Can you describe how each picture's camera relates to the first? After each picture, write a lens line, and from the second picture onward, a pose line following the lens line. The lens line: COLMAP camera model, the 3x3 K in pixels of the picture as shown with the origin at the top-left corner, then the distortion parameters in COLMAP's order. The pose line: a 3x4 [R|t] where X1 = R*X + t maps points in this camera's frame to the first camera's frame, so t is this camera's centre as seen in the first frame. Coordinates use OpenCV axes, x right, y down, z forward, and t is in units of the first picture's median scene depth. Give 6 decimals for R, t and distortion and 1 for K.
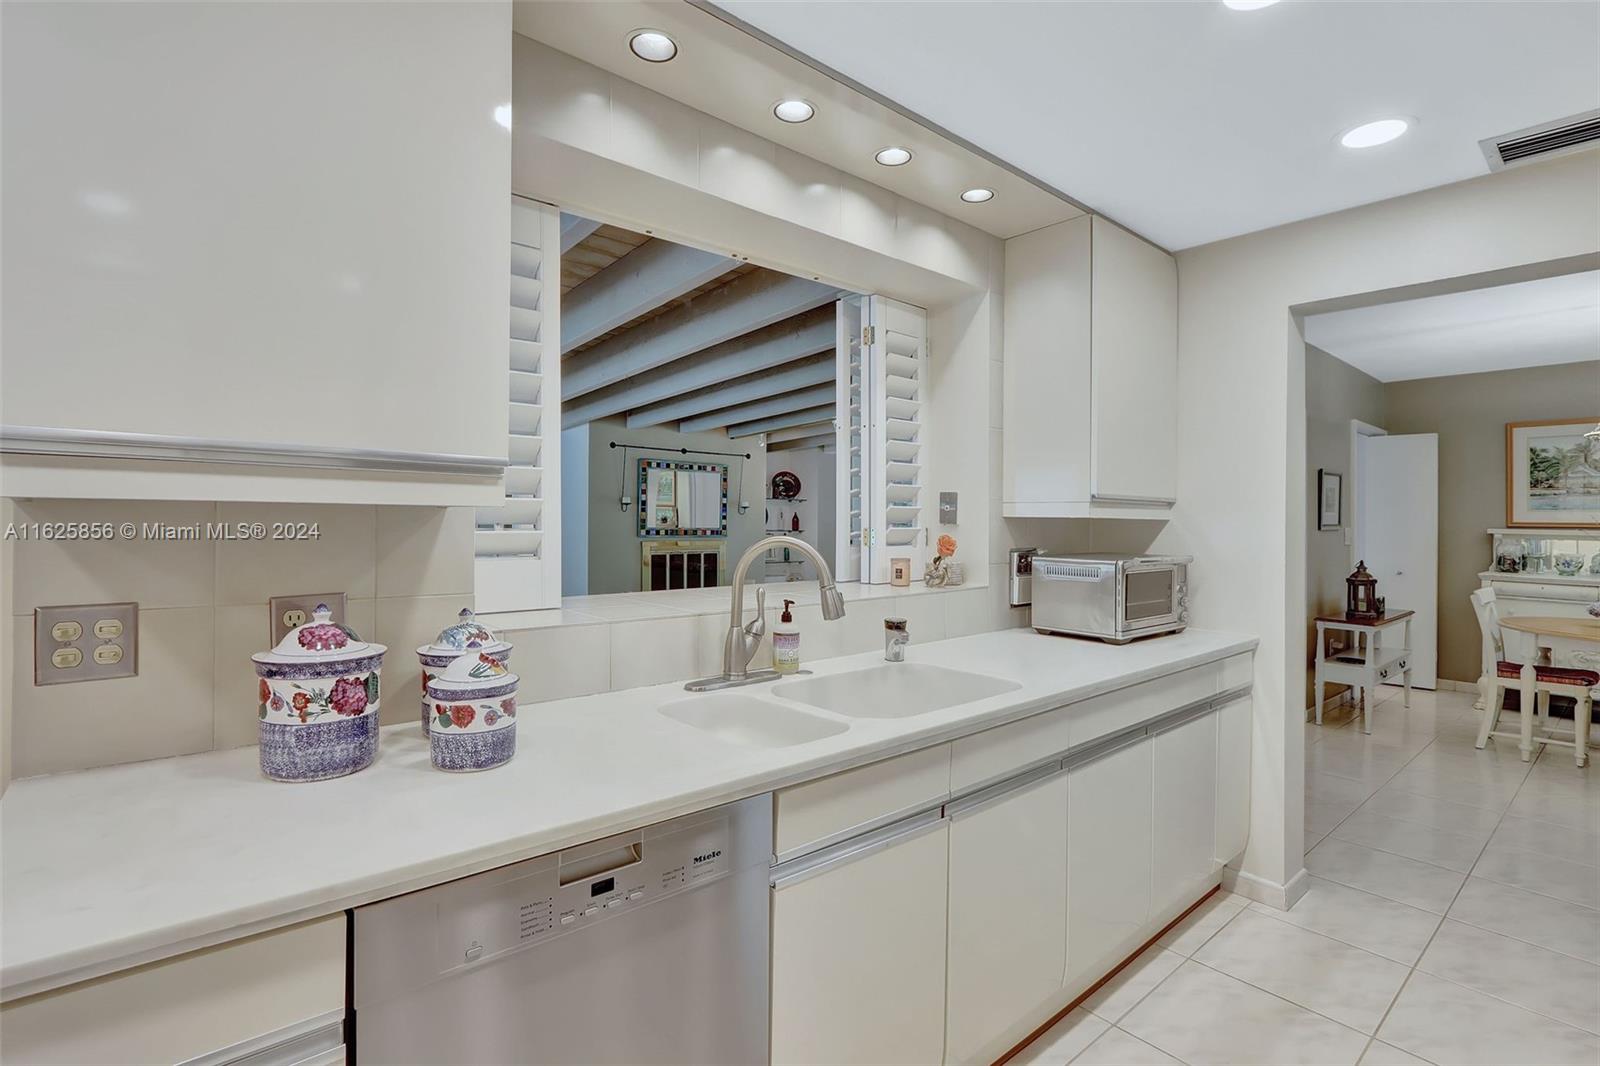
lens RADIAL K [[748.3, 0, 797.8], [0, 748.3, 527.9], [0, 0, 1]] dist [-0.017279, 0.000484]
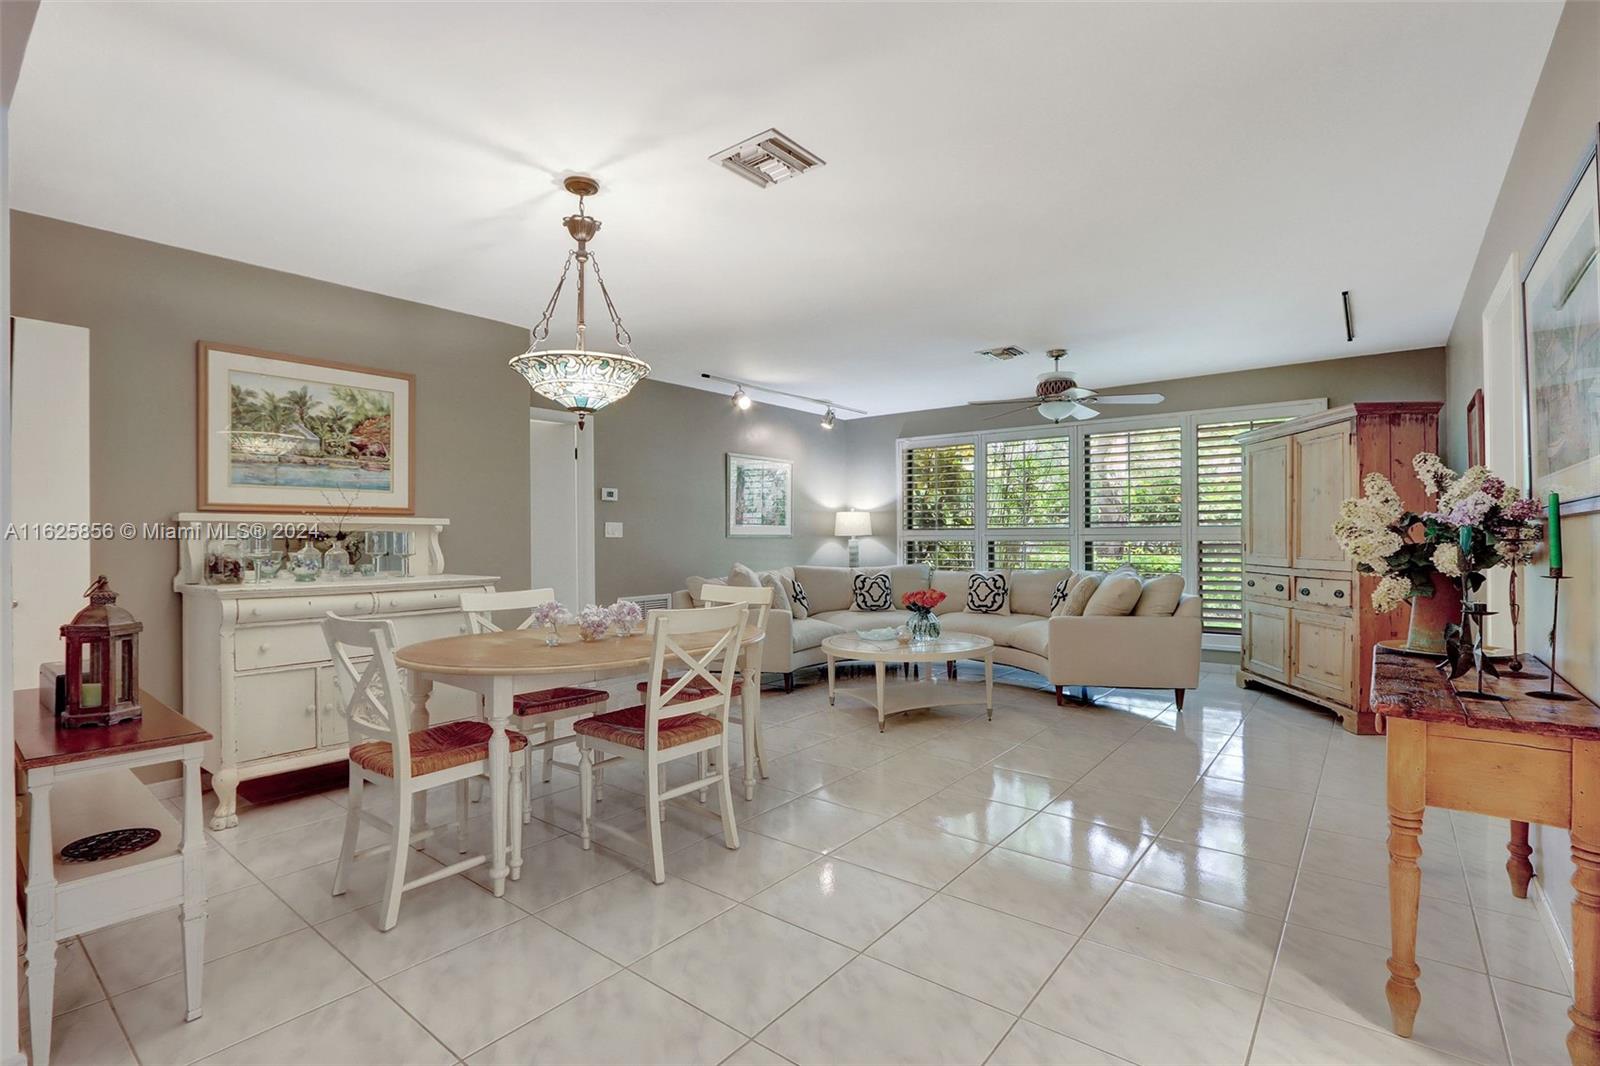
lens RADIAL K [[748.3, 0, 796.1], [0, 748.3, 530.0], [0, 0, 1]] dist [-0.017279, 0.000484]
pose [[-0.171304, 0.003288, 0.985213, 0.285943], [0.007359, 0.999971, -0.002057, 0.020737], [-0.985191, 0.006898, -0.171323, 0.639794]]
